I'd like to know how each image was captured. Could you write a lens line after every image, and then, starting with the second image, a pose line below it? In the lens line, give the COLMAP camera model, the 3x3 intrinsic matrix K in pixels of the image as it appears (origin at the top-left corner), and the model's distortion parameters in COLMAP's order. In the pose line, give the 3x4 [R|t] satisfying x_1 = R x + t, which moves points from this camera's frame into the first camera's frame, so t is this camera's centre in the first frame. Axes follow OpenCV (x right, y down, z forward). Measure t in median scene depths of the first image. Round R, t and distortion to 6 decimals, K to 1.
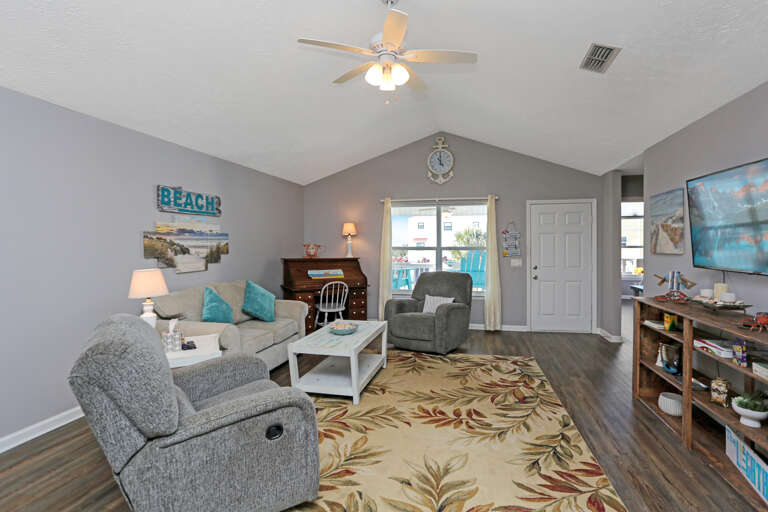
lens RADIAL K [[378.4, 0, 398.6], [0, 378.4, 247.9], [0, 0, 1]] dist [-0.048243, 0.021143]
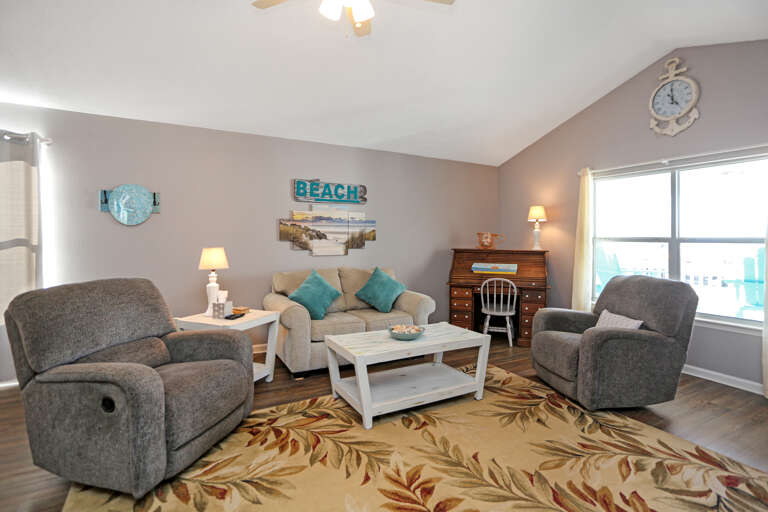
lens RADIAL K [[378.4, 0, 388.5], [0, 378.4, 238.7], [0, 0, 1]] dist [-0.048243, 0.021143]
pose [[0.659700, 0.010056, -0.751461, 0.375948], [-0.018775, 0.999819, -0.003103, 0.013992], [0.751294, 0.016156, 0.659770, 0.375230]]
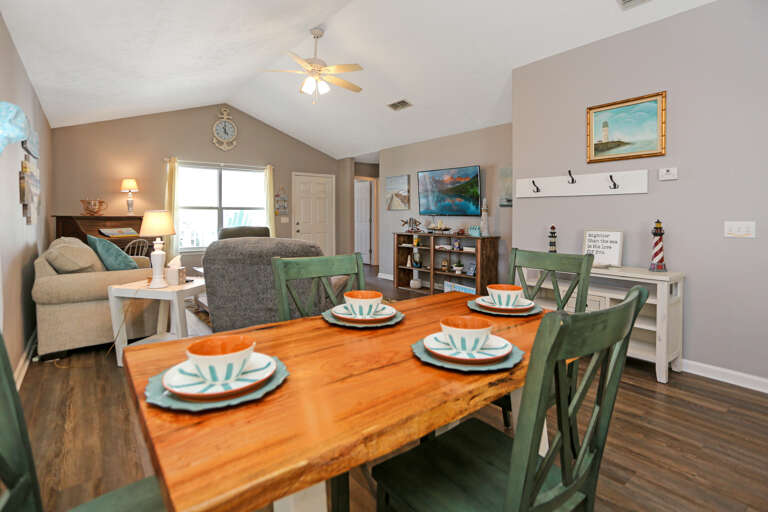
lens RADIAL K [[378.4, 0, 381.0], [0, 378.4, 225.6], [0, 0, 1]] dist [-0.048243, 0.021143]
pose [[0.641424, -0.015497, 0.767030, -0.653719], [0.002579, 0.999834, 0.018044, 0.051082], [-0.767182, -0.009595, 0.641357, -0.109263]]
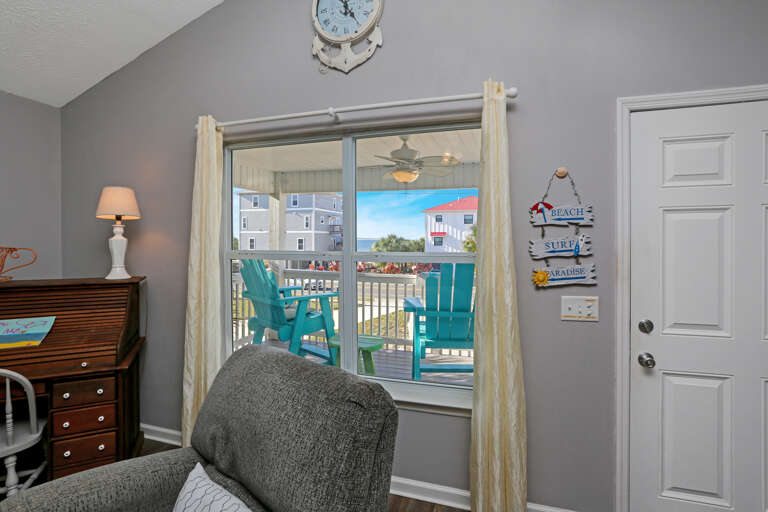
lens RADIAL K [[378.4, 0, 392.8], [0, 378.4, 237.8], [0, 0, 1]] dist [-0.048243, 0.021143]
pose [[0.996698, 0.000817, -0.081195, 0.261866], [-0.001038, 0.999996, -0.002678, -0.022131], [0.081193, 0.002754, 0.996695, 0.962643]]
